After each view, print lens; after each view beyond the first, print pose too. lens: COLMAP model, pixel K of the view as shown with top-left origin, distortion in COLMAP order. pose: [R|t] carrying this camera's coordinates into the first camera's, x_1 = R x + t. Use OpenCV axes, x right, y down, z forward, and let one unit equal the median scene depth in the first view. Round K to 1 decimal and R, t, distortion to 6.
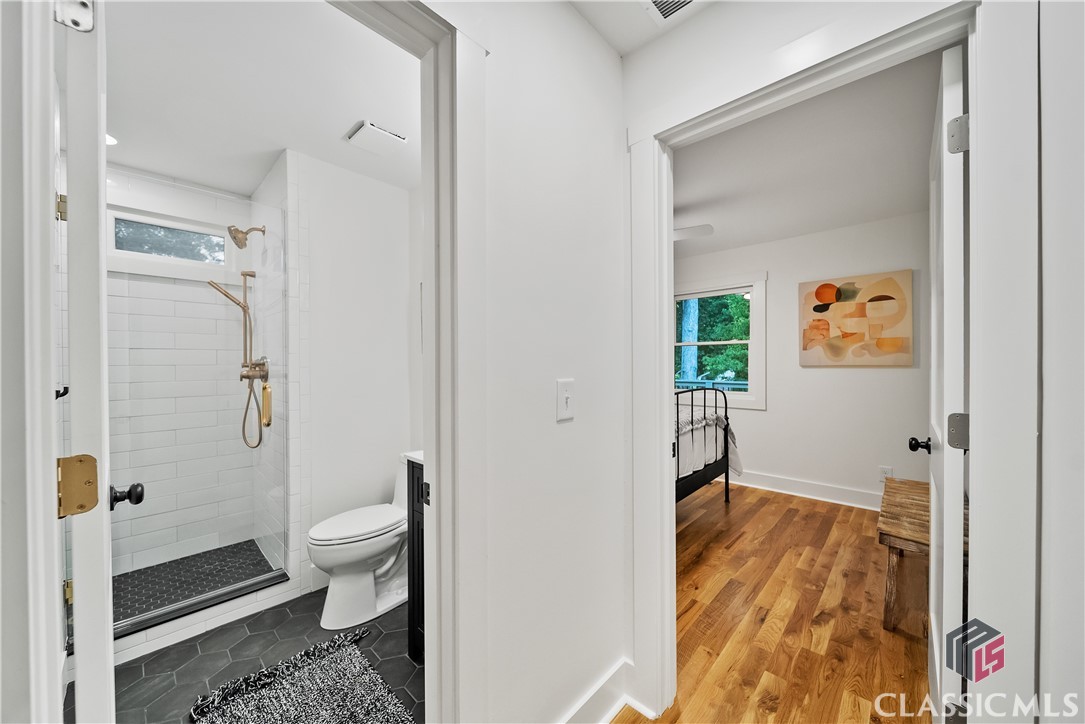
lens RADIAL K [[393.5, 0, 543.1], [0, 393.5, 362.8], [0, 0, 1]] dist [-0.002466, -0.001401]
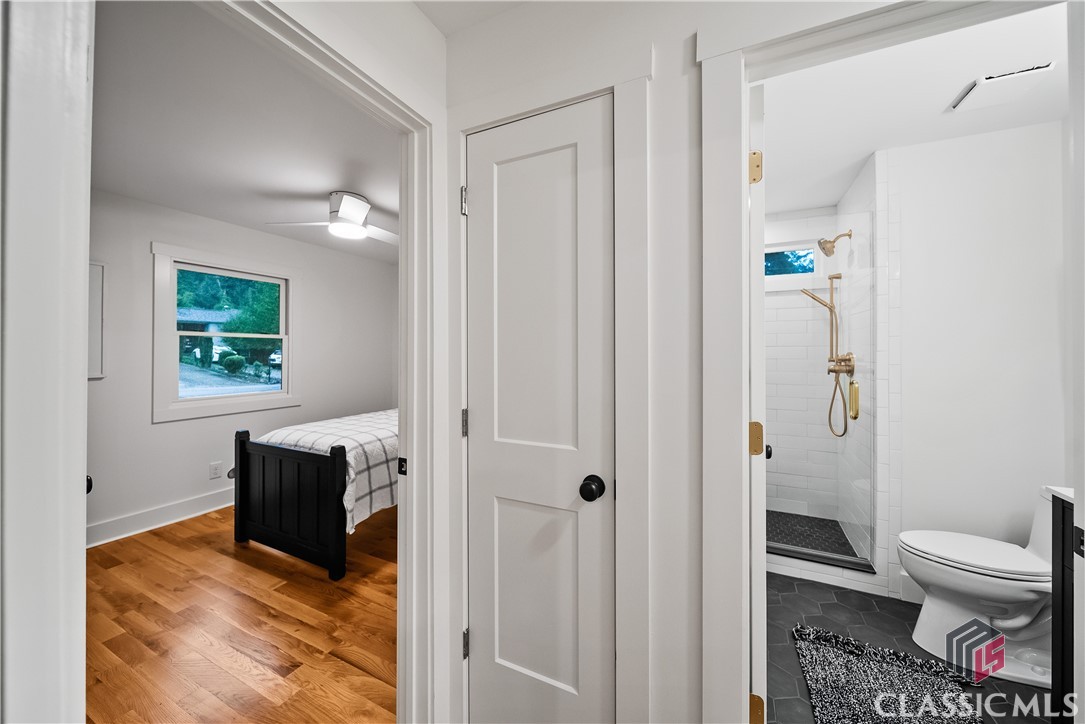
lens RADIAL K [[393.5, 0, 538.6], [0, 393.5, 350.7], [0, 0, 1]] dist [-0.002466, -0.001401]
pose [[0.294708, 0.003115, -0.955582, 0.059234], [-0.001440, 0.999995, 0.002816, -0.024540], [0.955586, 0.000546, 0.294711, -0.125075]]
